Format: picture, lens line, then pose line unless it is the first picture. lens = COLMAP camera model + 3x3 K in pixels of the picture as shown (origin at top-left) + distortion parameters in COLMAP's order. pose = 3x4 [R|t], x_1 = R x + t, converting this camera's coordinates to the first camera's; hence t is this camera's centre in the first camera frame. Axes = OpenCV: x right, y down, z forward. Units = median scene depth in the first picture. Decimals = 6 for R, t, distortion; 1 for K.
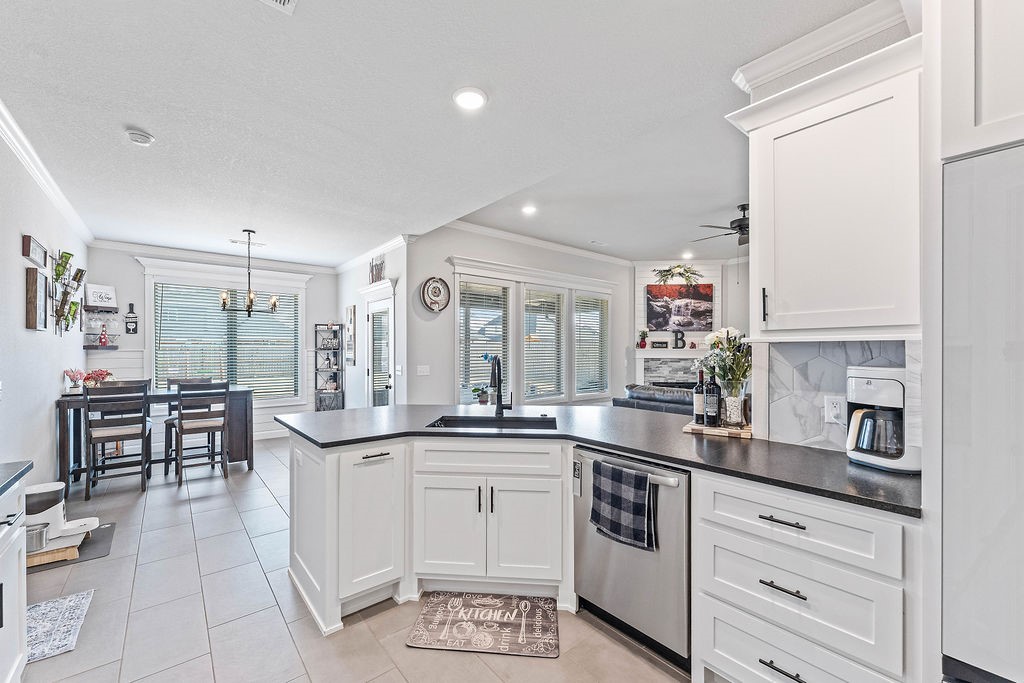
lens RADIAL K [[415.1, 0, 511.4], [0, 415.1, 351.4], [0, 0, 1]] dist [0.000411, -0.000244]
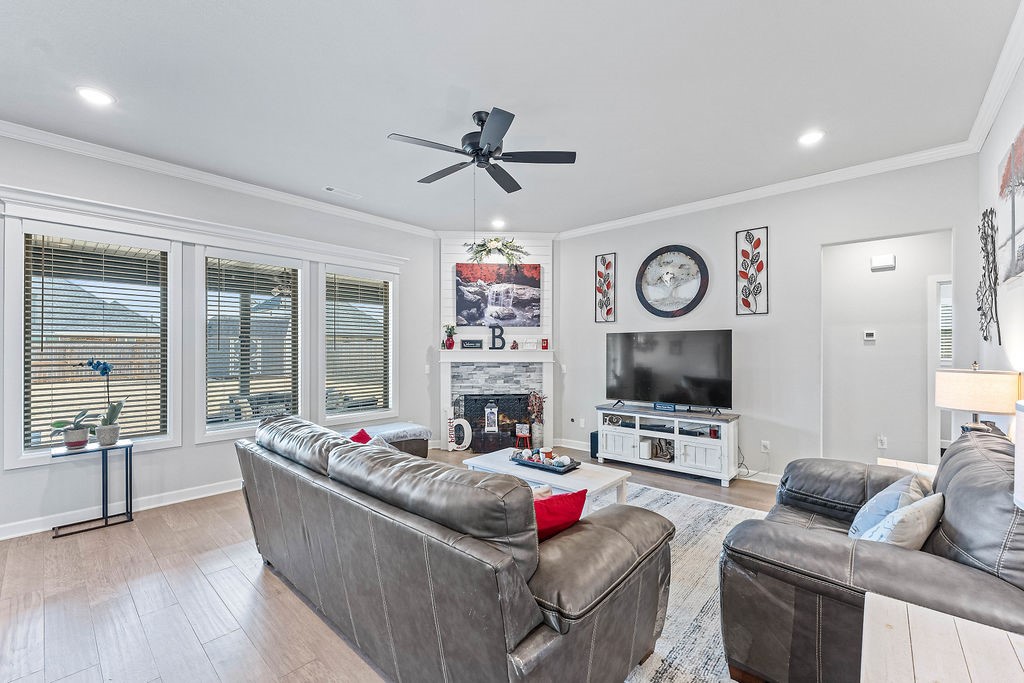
lens RADIAL K [[423.1, 0, 512.2], [0, 423.1, 346.2], [0, 0, 1]] dist [-0.001310, -0.000082]
pose [[0.988424, -0.000063, 0.151719, 0.394186], [0.001318, 0.999966, -0.008172, -0.007670], [-0.151713, 0.008278, 0.988390, 0.301367]]
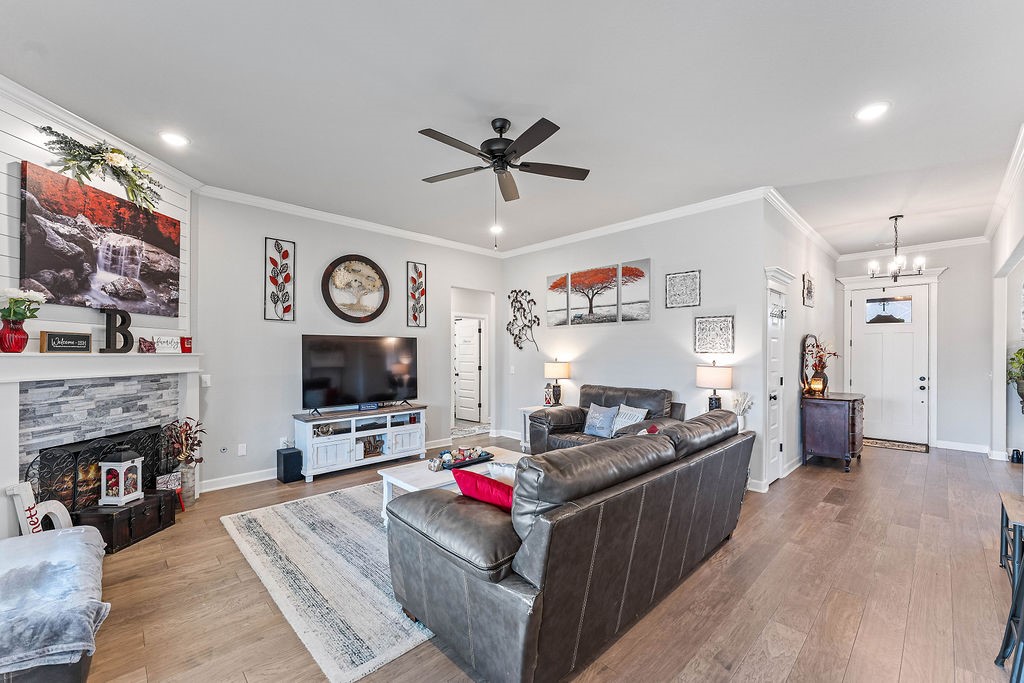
lens RADIAL K [[415.1, 0, 511.4], [0, 415.1, 351.4], [0, 0, 1]] dist [0.000411, -0.000244]
pose [[-0.079050, 0.003264, 0.996865, -0.044861], [0.000654, 0.999995, -0.003222, -0.008022], [-0.996870, 0.000398, -0.079052, 0.805607]]
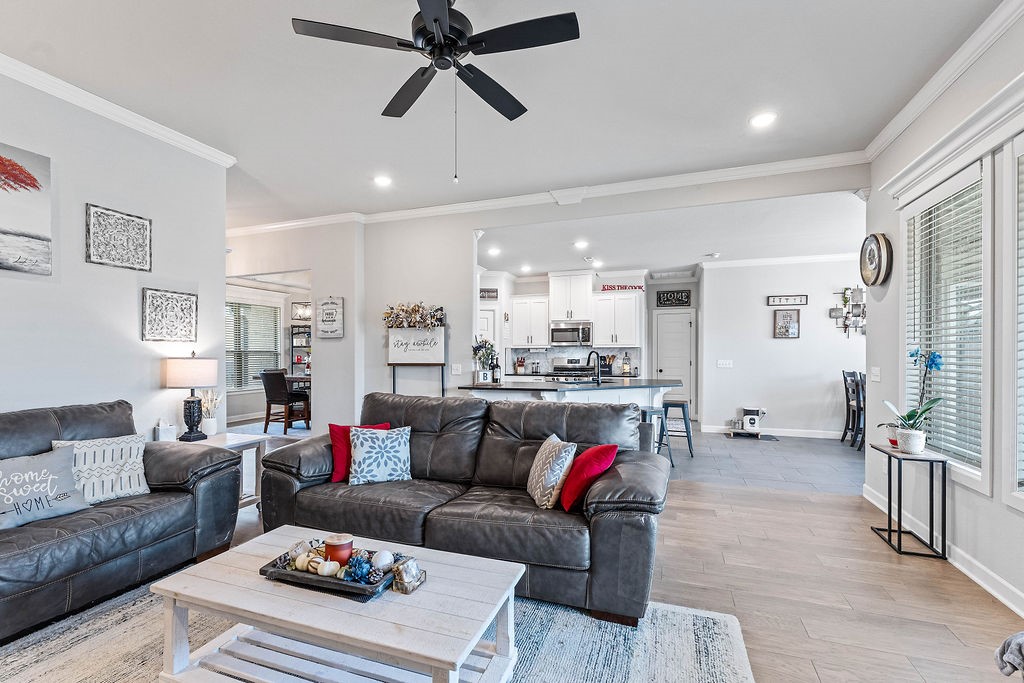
lens RADIAL K [[449.8, 0, 512.2], [0, 449.8, 356.5], [0, 0, 1]] dist [-0.000566, -0.000085]
pose [[-0.862084, 0.005963, -0.506731, 0.564601], [0.003070, 0.999974, 0.006545, 0.009553], [0.506756, 0.004086, -0.862080, 1.109990]]
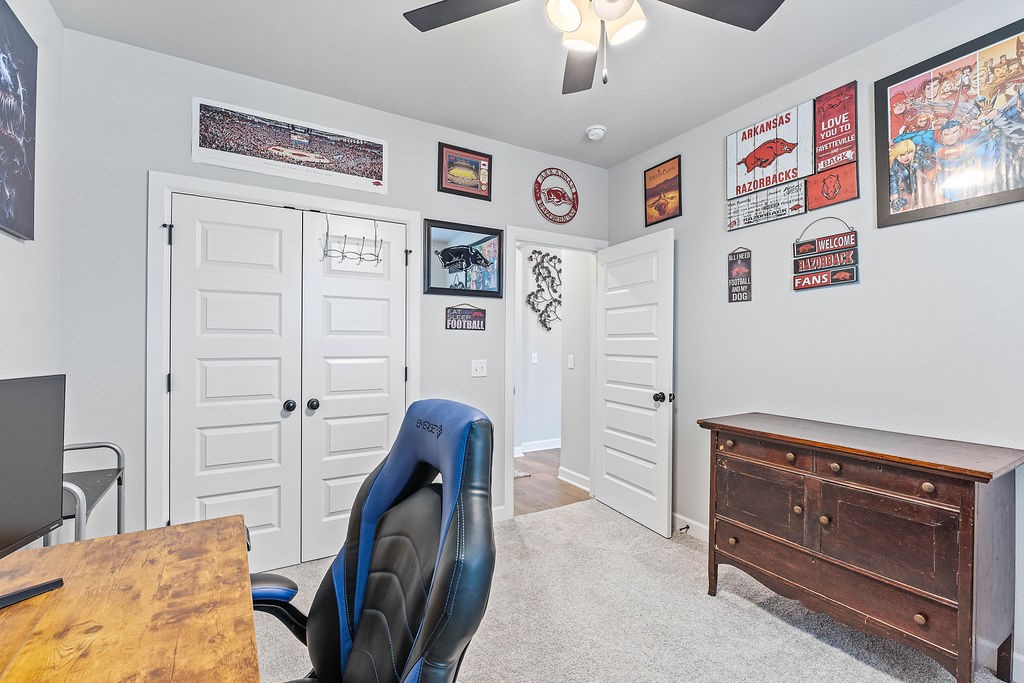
lens RADIAL K [[437.8, 0, 512.1], [0, 437.8, 345.1], [0, 0, 1]] dist [-0.001638, -0.000127]
pose [[-0.985413, 0.003568, 0.170142, 0.934862], [0.003231, 0.999992, -0.002262, 0.013052], [-0.170149, -0.001680, -0.985417, 1.554016]]
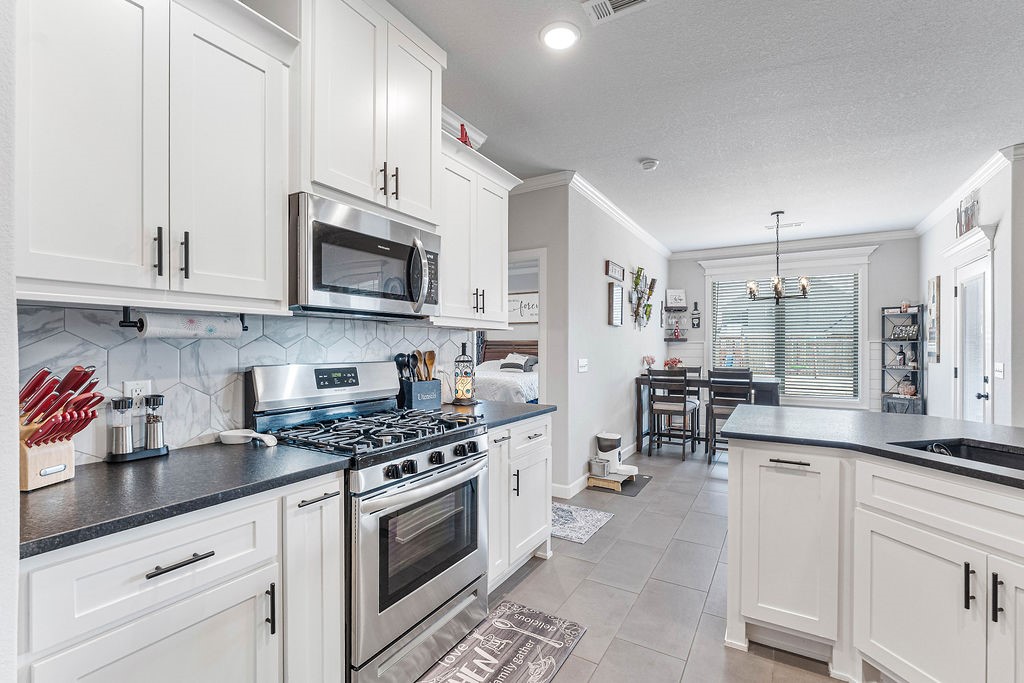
lens RADIAL K [[455.4, 0, 512.5], [0, 455.4, 348.8], [0, 0, 1]] dist [0.000146, 0.000064]
pose [[0.335979, 0.005447, -0.941854, 0.094749], [-0.004397, 0.999981, 0.004215, 0.010436], [0.941859, 0.002725, 0.335996, 0.065511]]
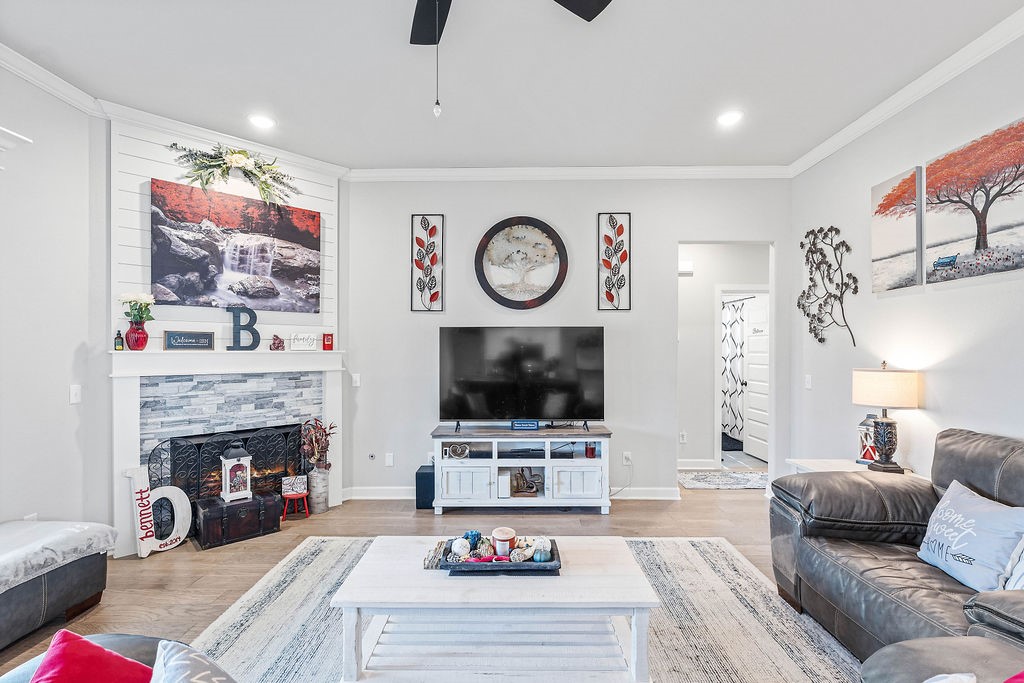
lens RADIAL K [[470.0, 0, 511.8], [0, 470.0, 350.0], [0, 0, 1]] dist [-0.004760, 0.000517]
pose [[0.647598, -0.001577, 0.761980, 0.273449], [0.002029, 0.999998, 0.000345, -0.008019], [-0.761979, 0.001323, 0.647600, 0.609115]]
